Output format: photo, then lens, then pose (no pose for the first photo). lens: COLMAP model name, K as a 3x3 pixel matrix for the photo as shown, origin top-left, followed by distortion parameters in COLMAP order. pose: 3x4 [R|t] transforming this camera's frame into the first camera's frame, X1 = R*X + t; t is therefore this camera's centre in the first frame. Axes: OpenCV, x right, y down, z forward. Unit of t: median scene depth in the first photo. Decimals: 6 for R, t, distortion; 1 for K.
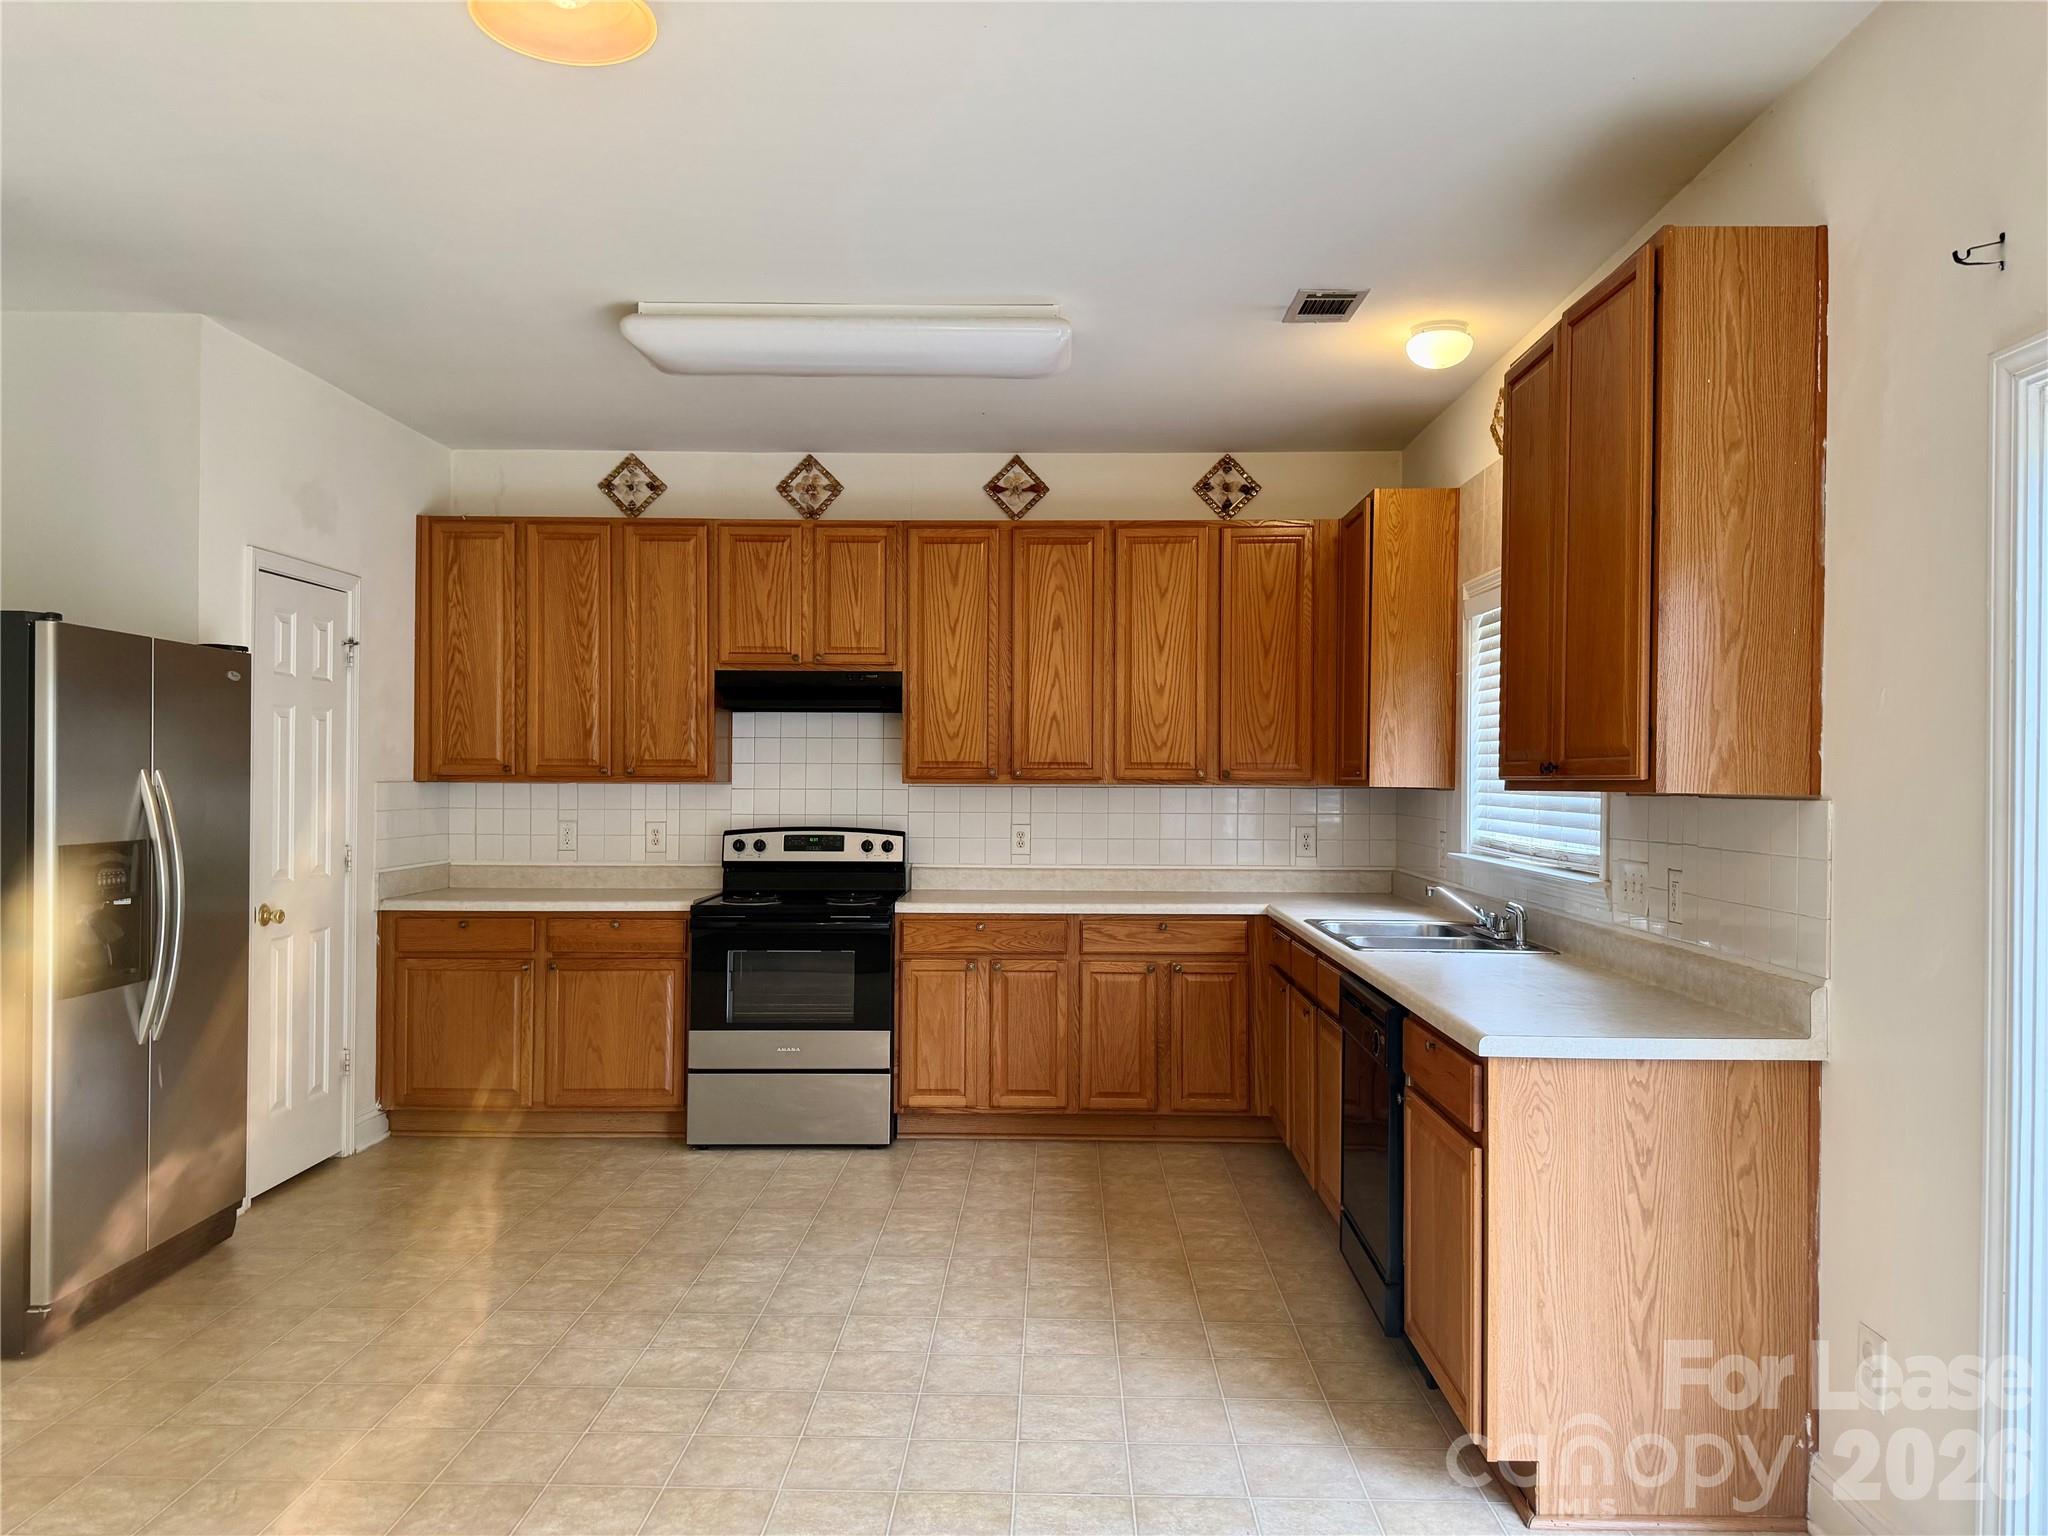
lens RADIAL K [[1458.0, 0, 1024.0], [0, 1458.0, 768.0], [0, 0, 1]] dist [0.089533, 0.000082]
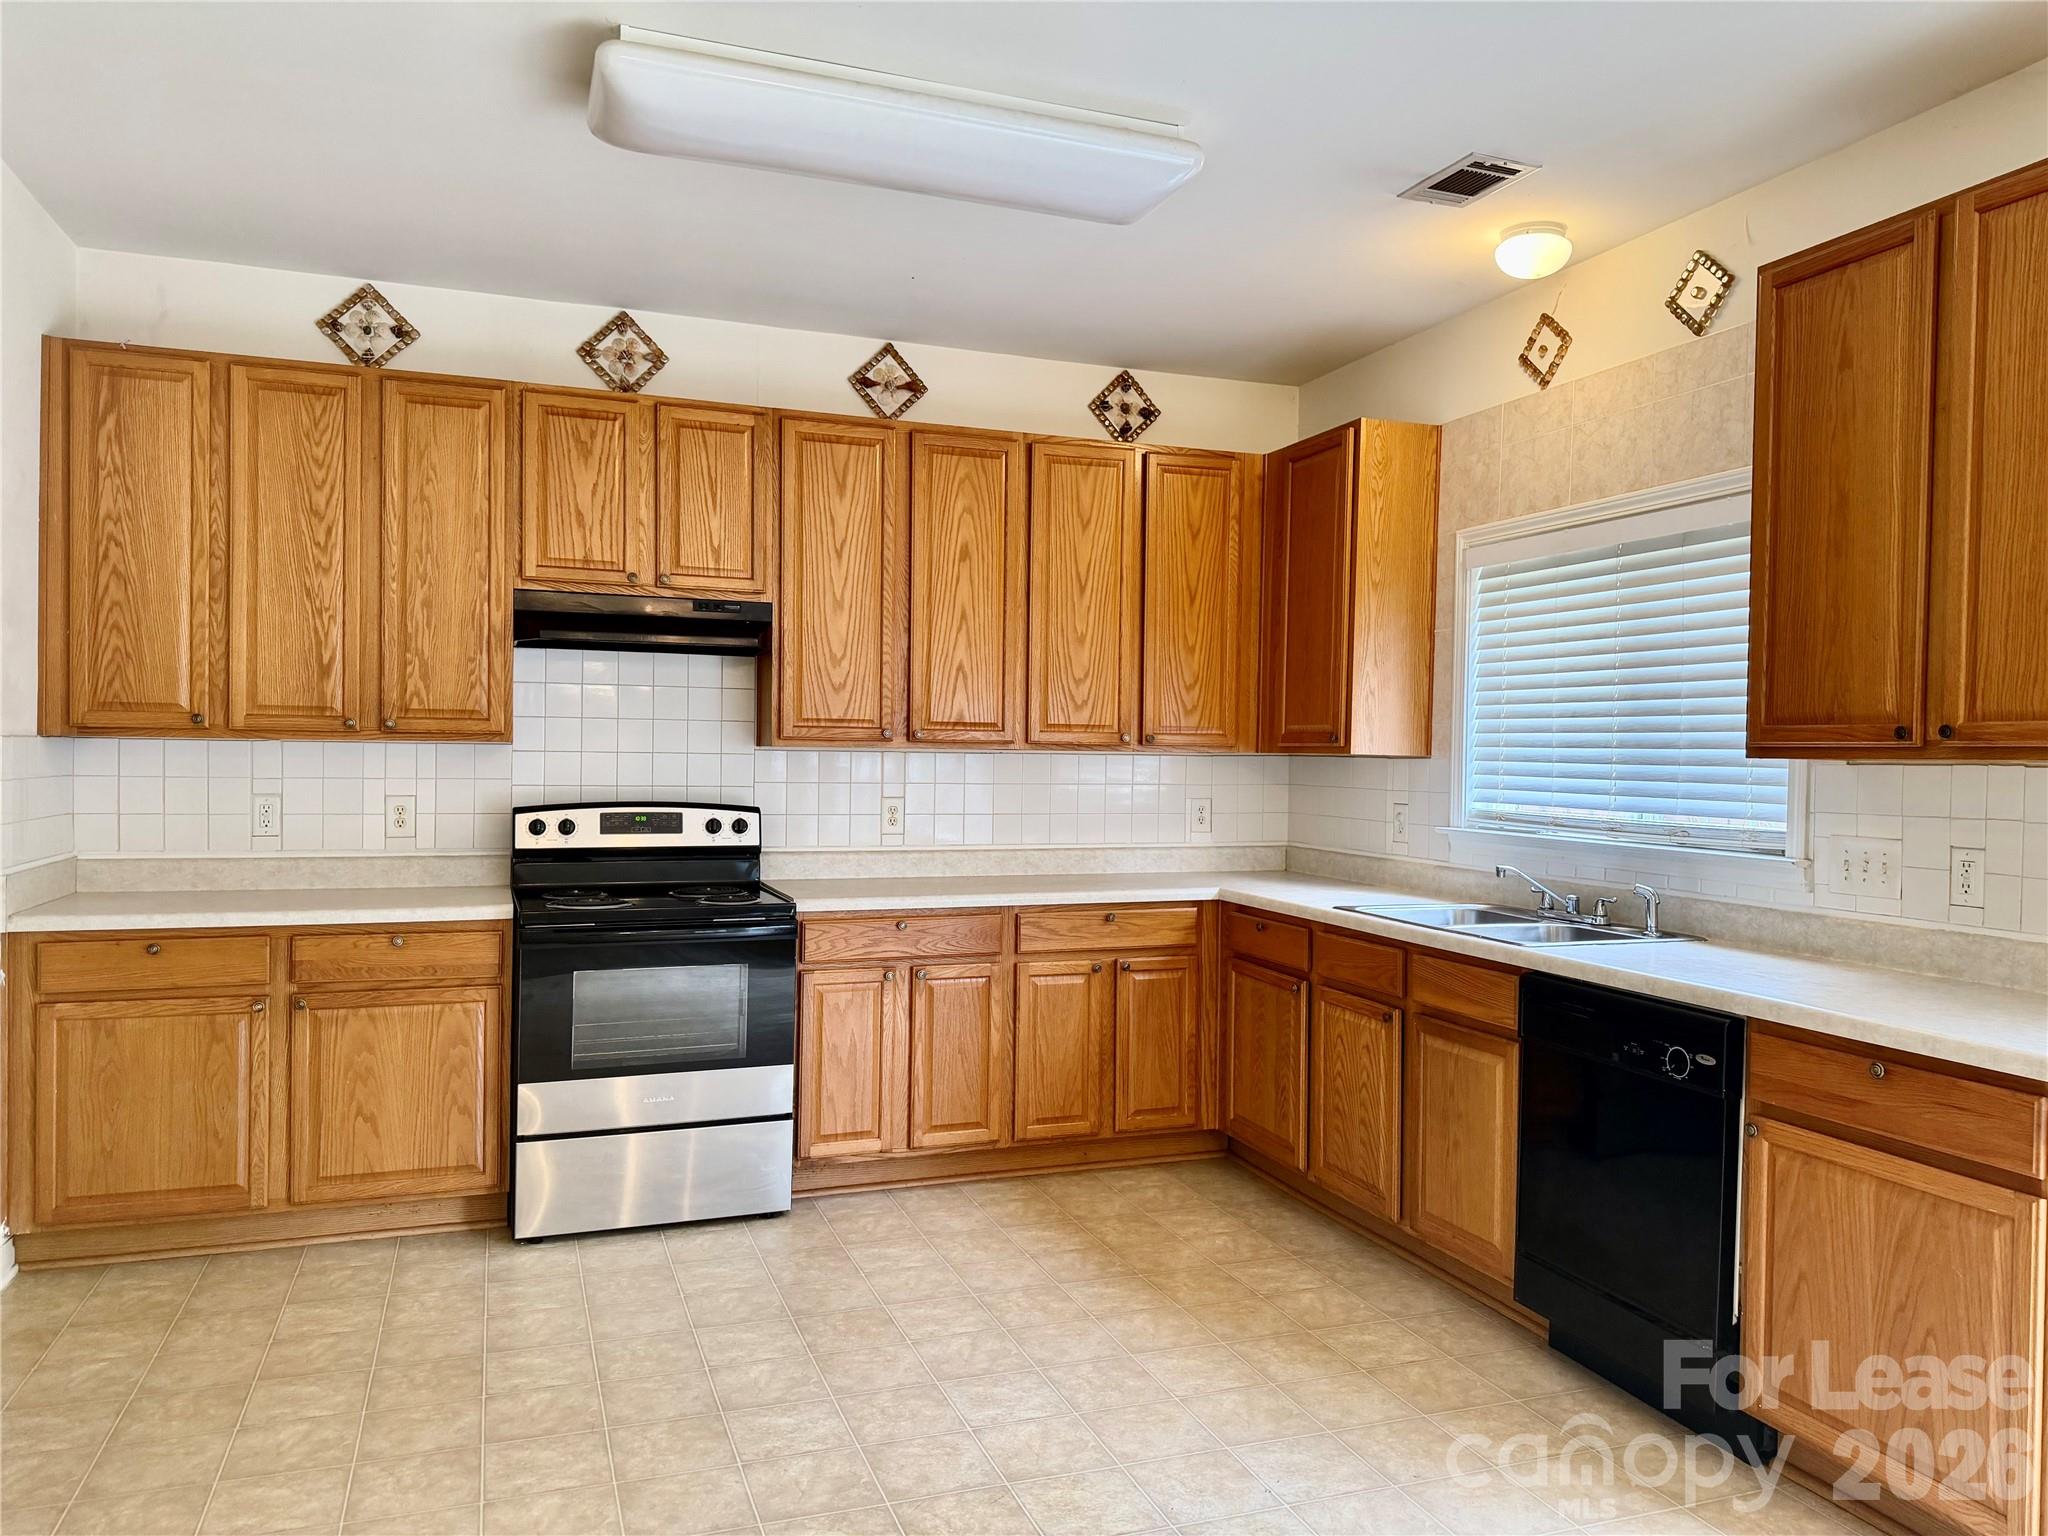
lens RADIAL K [[1453.4, 0, 1024.0], [0, 1453.4, 768.0], [0, 0, 1]] dist [0.061931, -0.082751]
pose [[0.929686, 0.003448, 0.368337, -0.247662], [-0.011560, 0.999737, 0.019820, 0.005415], [-0.368172, -0.022684, 0.929481, 0.225274]]
